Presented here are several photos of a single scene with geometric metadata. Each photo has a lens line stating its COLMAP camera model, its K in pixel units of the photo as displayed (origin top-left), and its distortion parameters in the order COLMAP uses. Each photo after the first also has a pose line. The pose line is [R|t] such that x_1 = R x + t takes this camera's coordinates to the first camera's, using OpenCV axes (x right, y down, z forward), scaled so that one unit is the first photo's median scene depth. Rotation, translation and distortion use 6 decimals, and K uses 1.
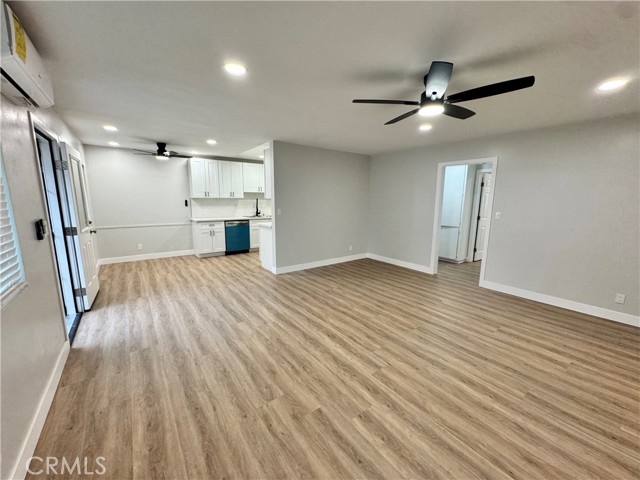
lens RADIAL K [[255.0, 0, 317.1], [0, 255.0, 239.6], [0, 0, 1]] dist [-0.003026, -0.000250]
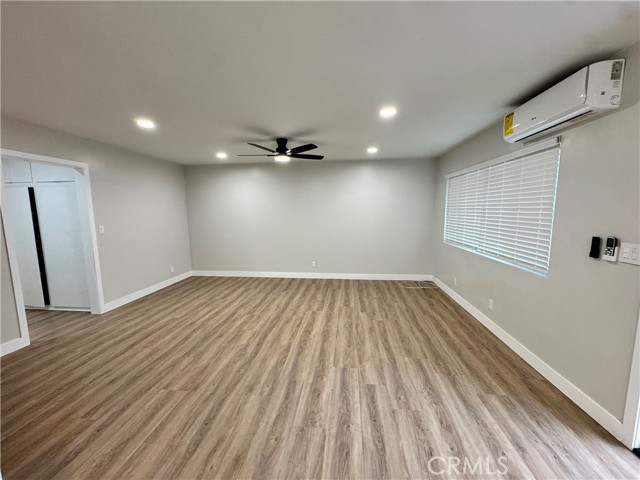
lens RADIAL K [[255.0, 0, 320.1], [0, 255.0, 237.3], [0, 0, 1]] dist [-0.003026, -0.000250]
pose [[-0.734740, -0.077128, 0.673949, -0.650827], [0.111546, 0.966254, 0.232188, -0.260447], [-0.669114, 0.245774, -0.701342, 1.508240]]
